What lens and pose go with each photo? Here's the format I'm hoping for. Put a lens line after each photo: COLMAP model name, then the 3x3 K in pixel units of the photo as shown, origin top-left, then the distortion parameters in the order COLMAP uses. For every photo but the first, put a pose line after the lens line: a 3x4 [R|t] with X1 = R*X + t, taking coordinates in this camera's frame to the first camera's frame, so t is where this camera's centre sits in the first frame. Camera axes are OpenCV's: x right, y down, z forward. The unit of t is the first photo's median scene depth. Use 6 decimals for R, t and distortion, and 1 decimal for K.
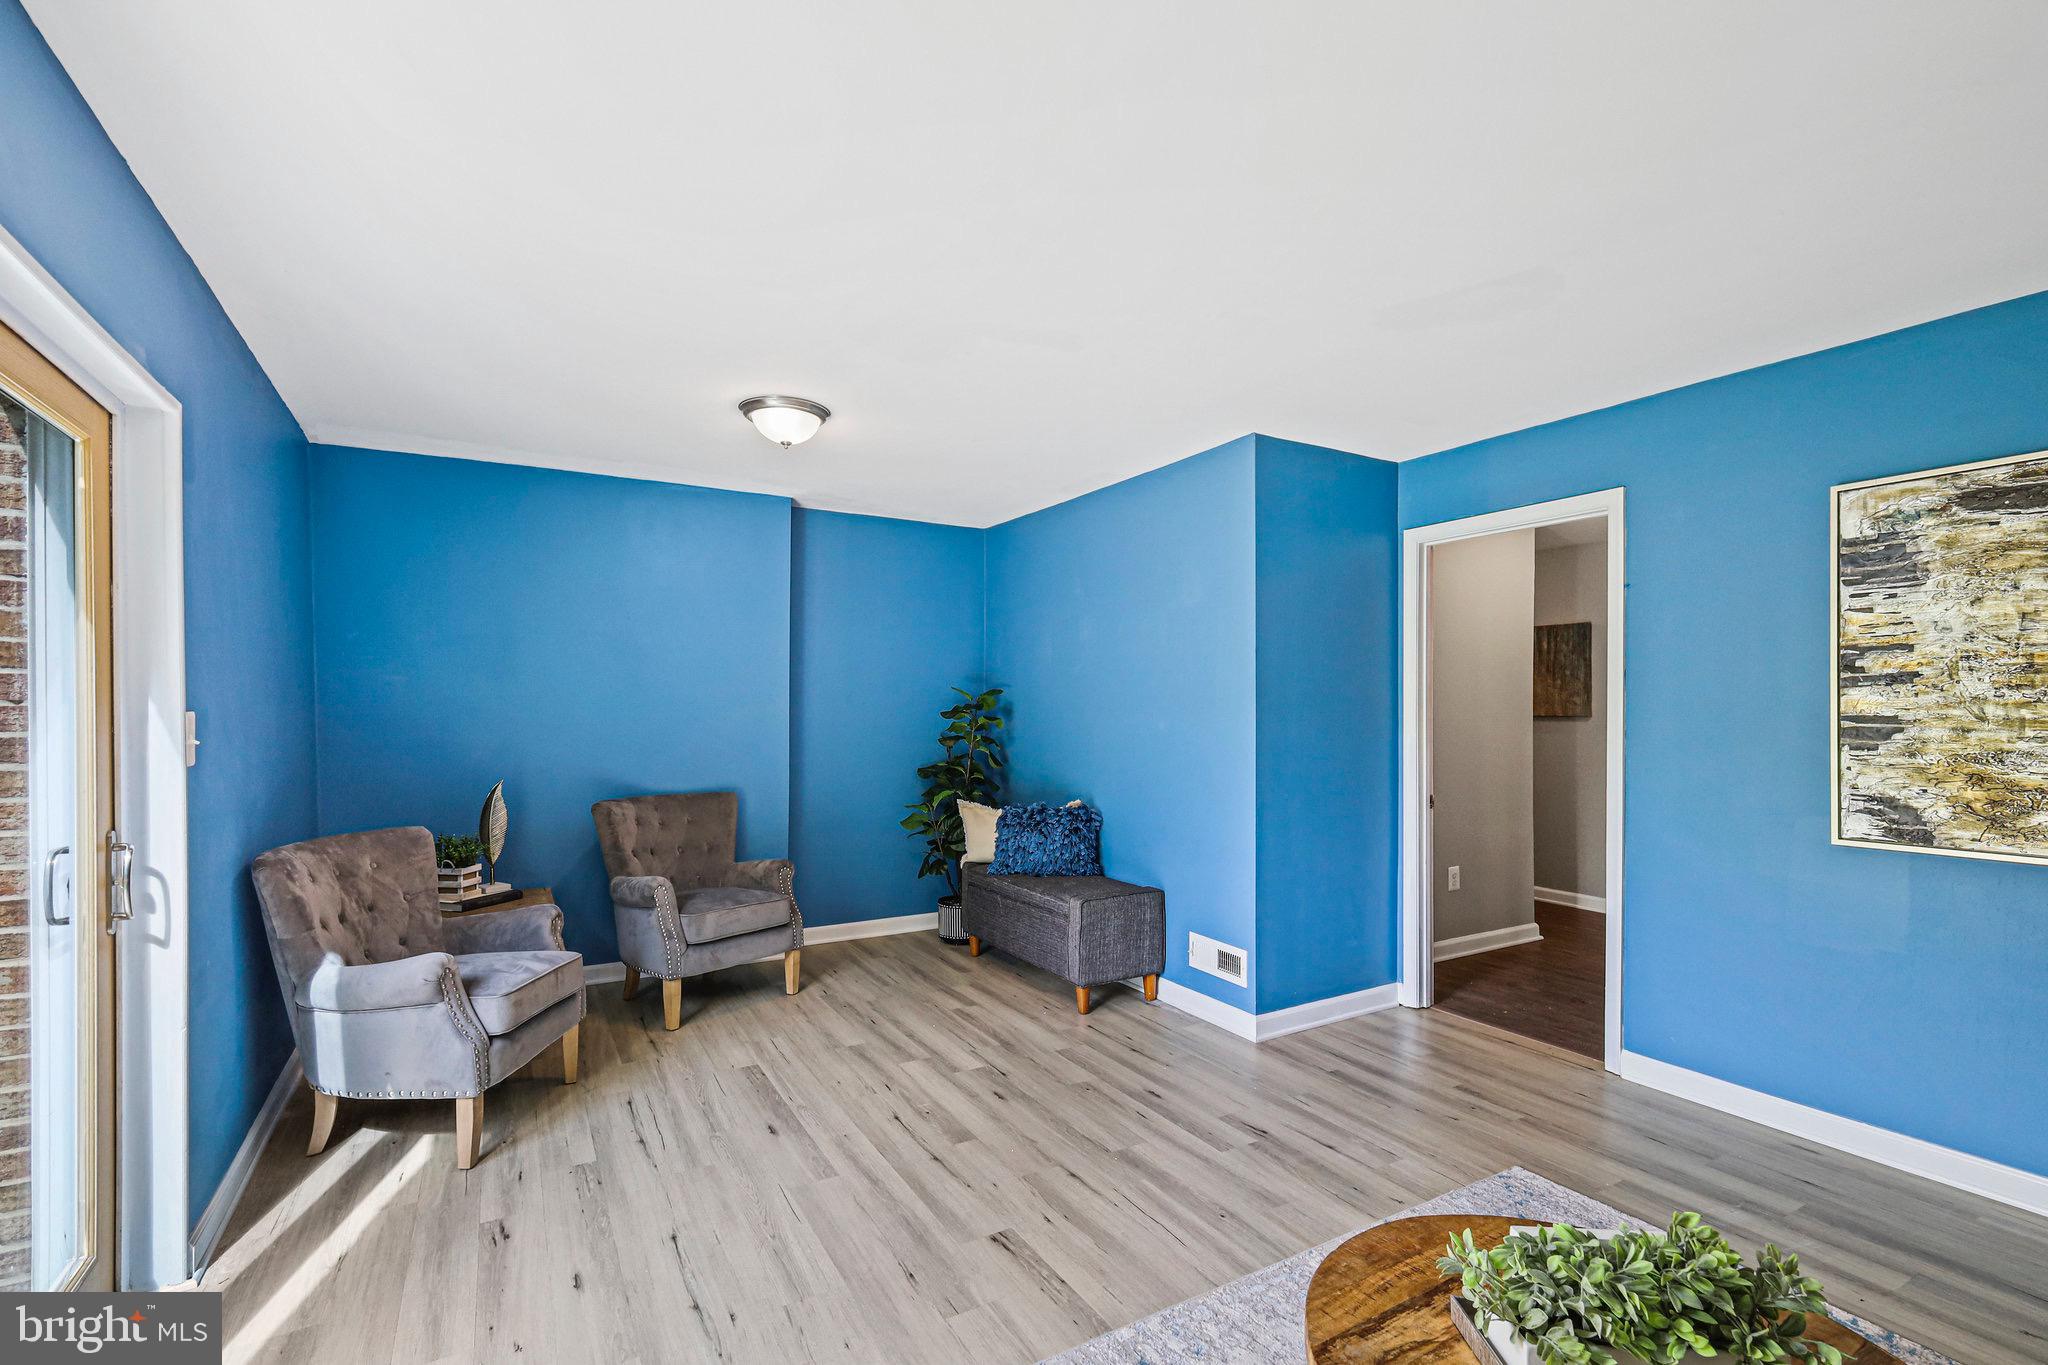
lens RADIAL K [[923.8, 0, 1029.5], [0, 923.8, 722.6], [0, 0, 1]] dist [-0.001351, 0.000150]
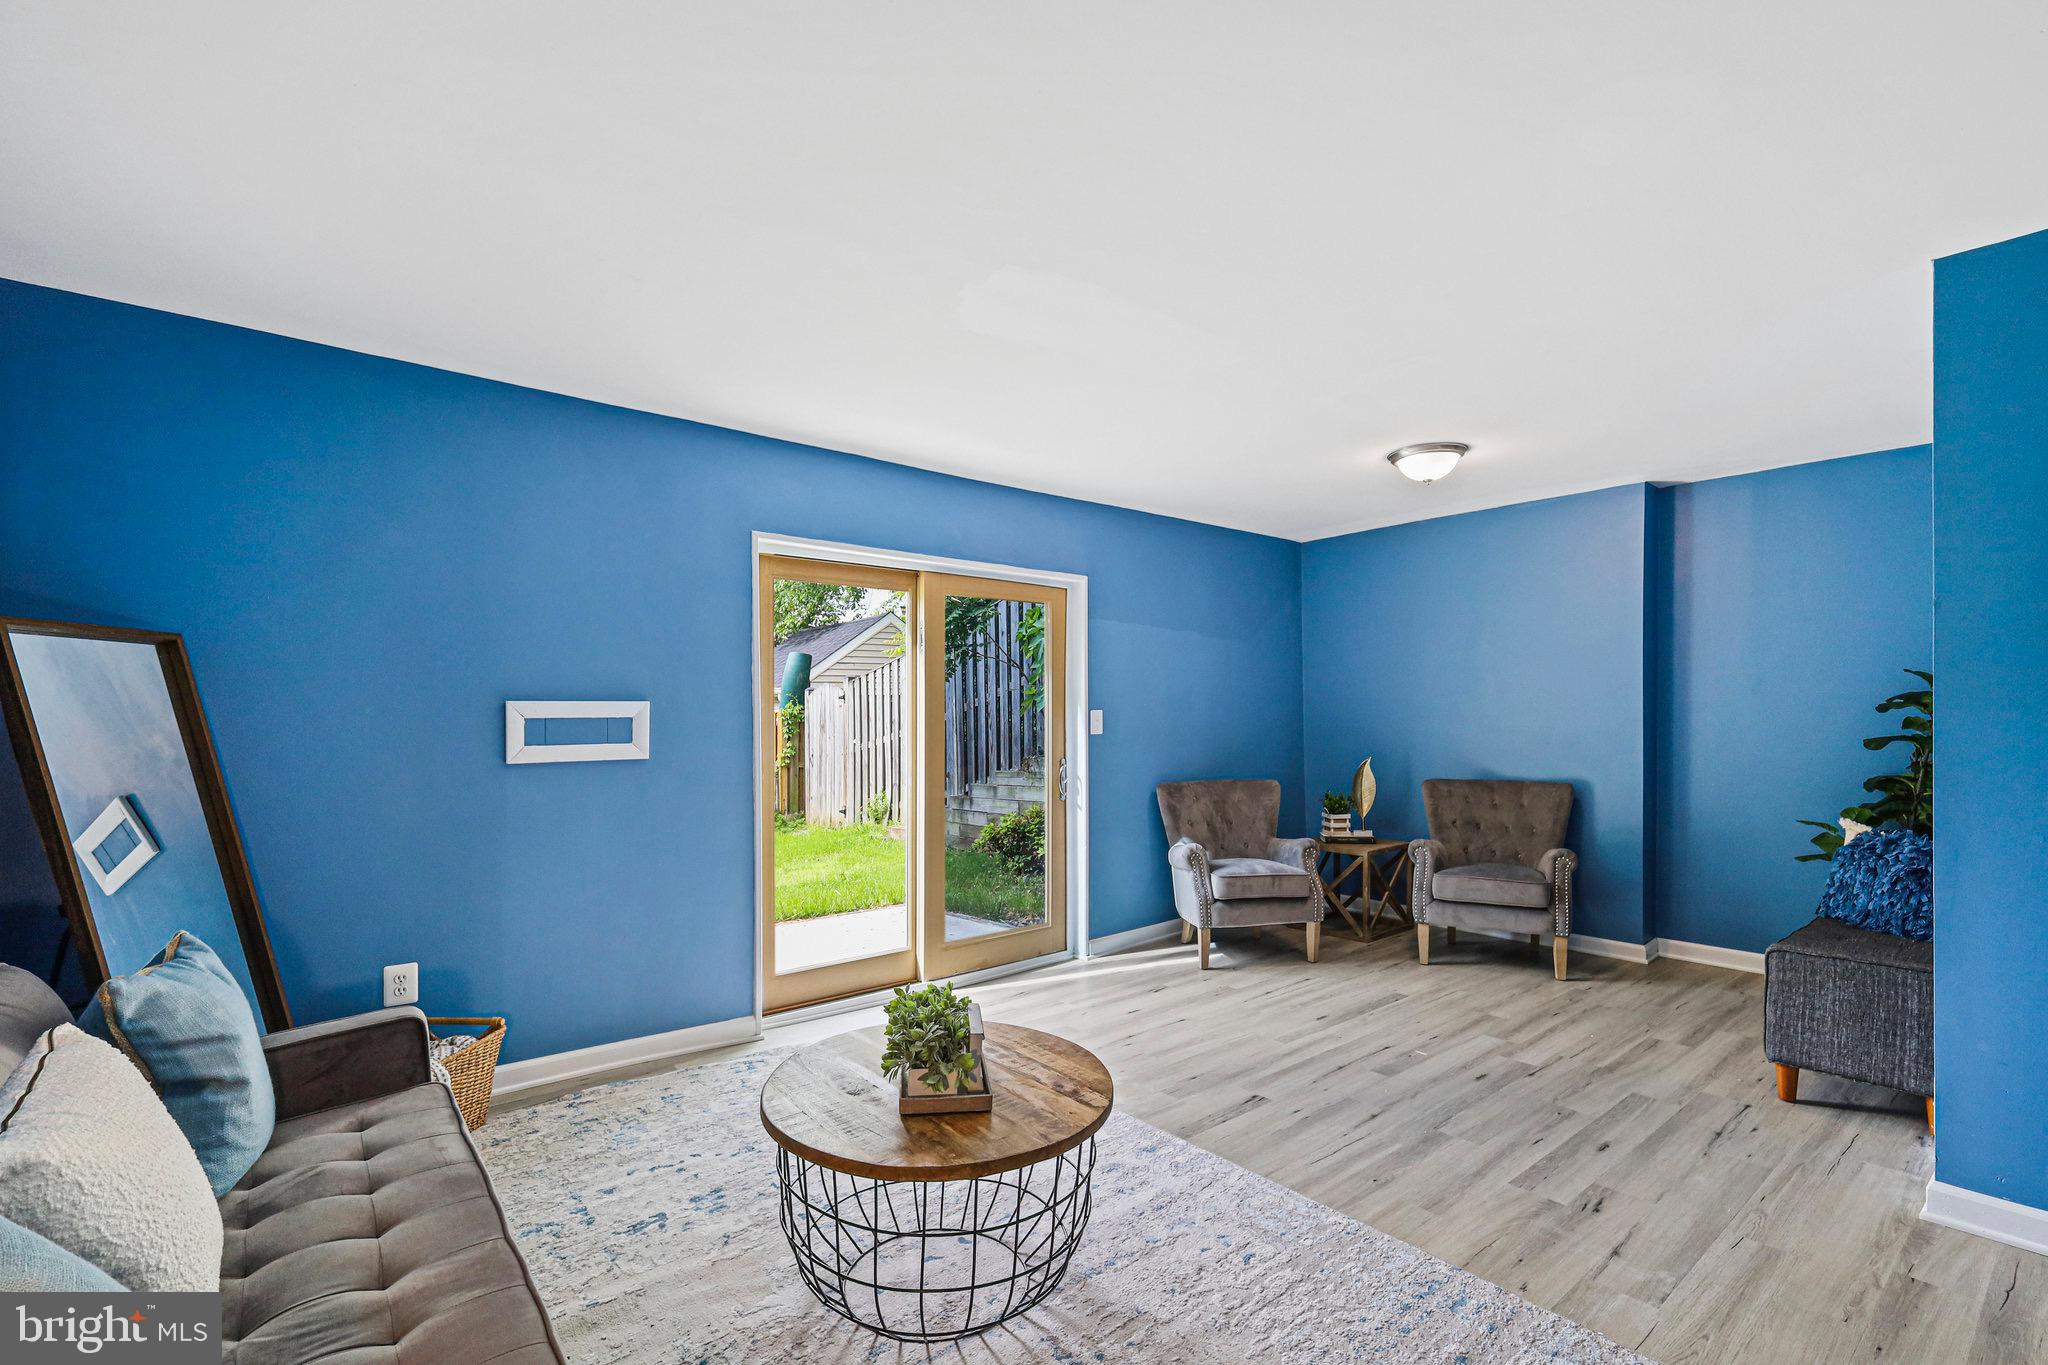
lens RADIAL K [[923.8, 0, 1029.5], [0, 923.8, 722.6], [0, 0, 1]] dist [-0.001351, 0.000150]
pose [[0.164784, 0.013276, -0.986240, 0.863265], [-0.005895, 0.999905, 0.012475, -0.007424], [0.986312, 0.003758, 0.164847, 0.304769]]
